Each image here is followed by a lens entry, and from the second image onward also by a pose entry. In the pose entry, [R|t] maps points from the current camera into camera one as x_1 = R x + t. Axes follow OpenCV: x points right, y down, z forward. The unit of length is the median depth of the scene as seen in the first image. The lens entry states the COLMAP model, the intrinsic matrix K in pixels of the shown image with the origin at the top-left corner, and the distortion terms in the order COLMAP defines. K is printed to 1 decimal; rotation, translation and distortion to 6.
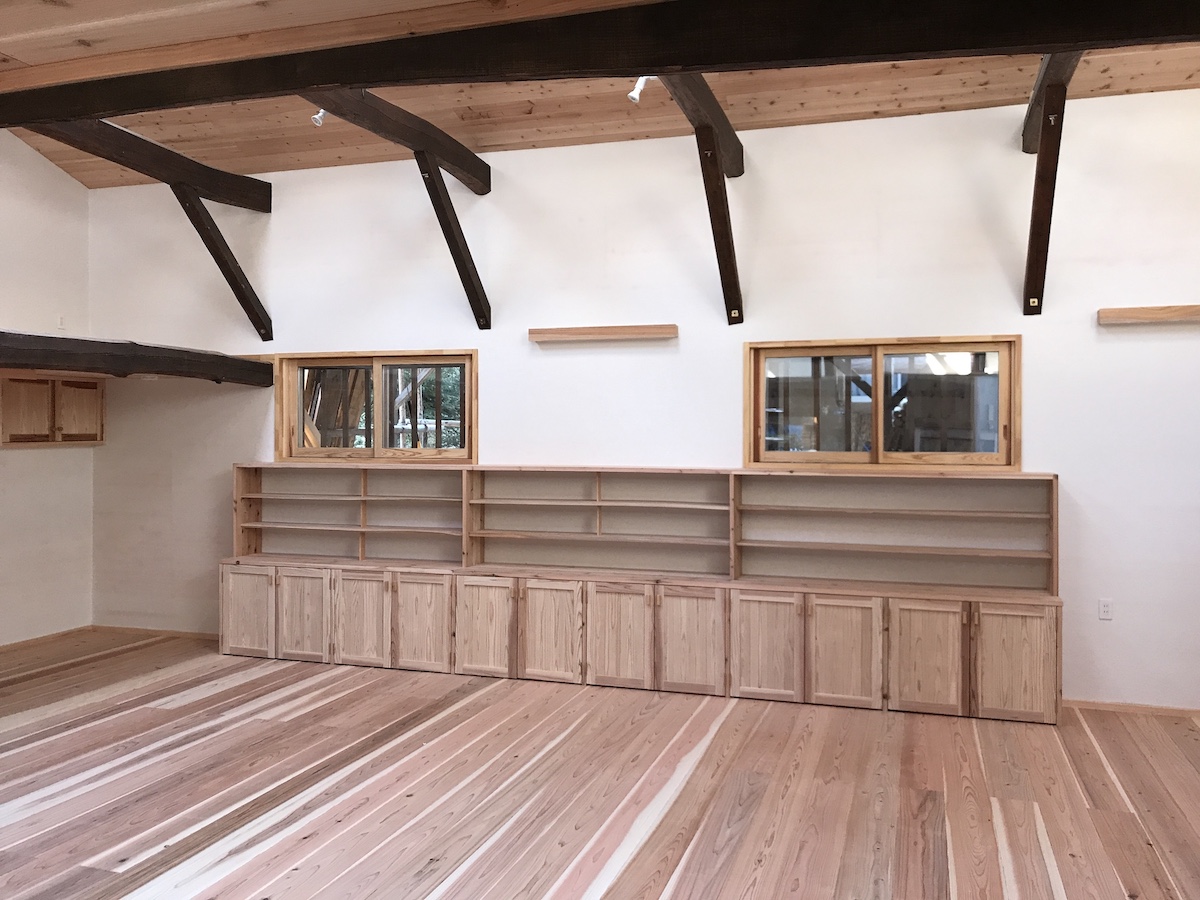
lens RADIAL K [[978.2, 0, 604.5], [0, 978.2, 437.2], [0, 0, 1]] dist [0.039242, -0.041386]
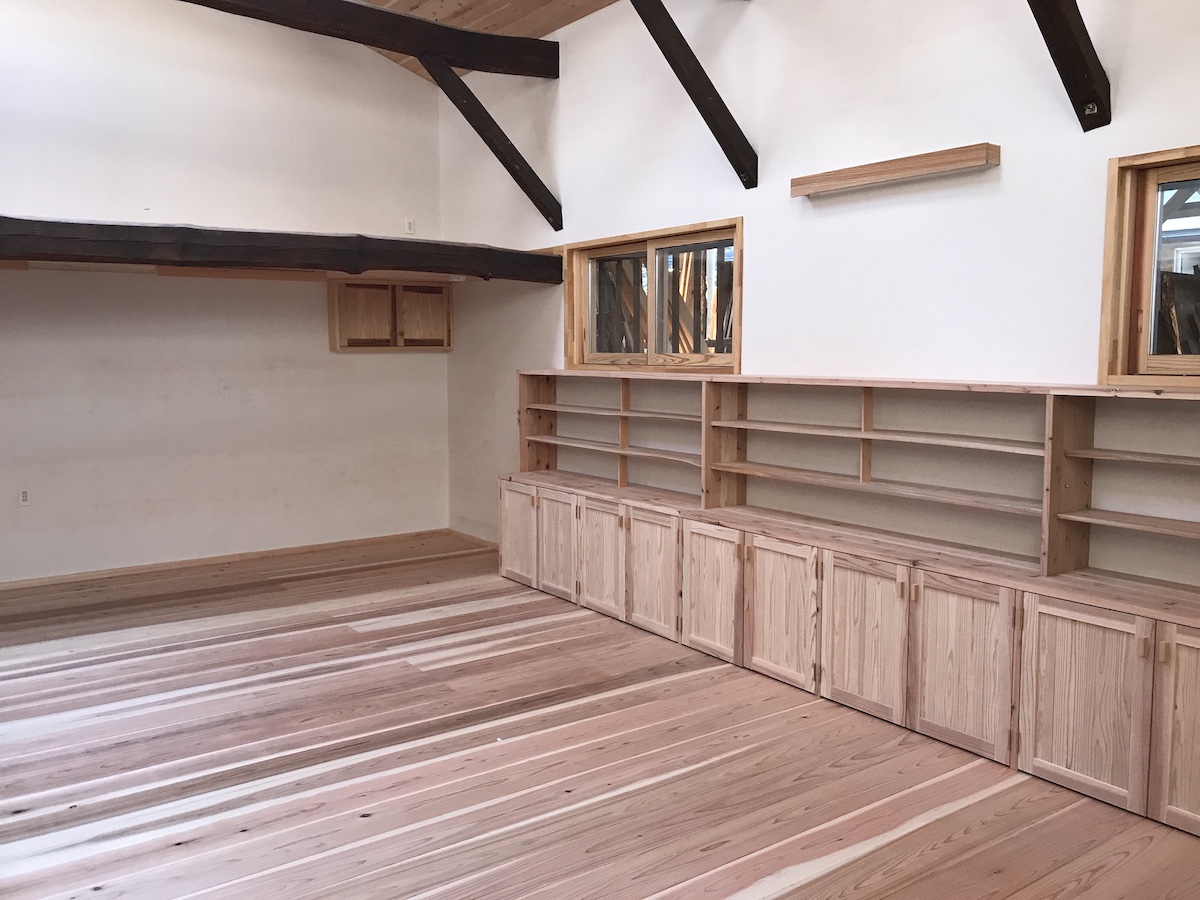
lens RADIAL K [[978.2, 0, 599.6], [0, 978.2, 440.8], [0, 0, 1]] dist [0.039242, -0.041386]
pose [[0.804589, 0.052764, -0.591483, 0.246205], [0.000992, 0.995924, 0.090192, 0.011897], [0.593831, -0.073154, 0.801257, 0.358577]]
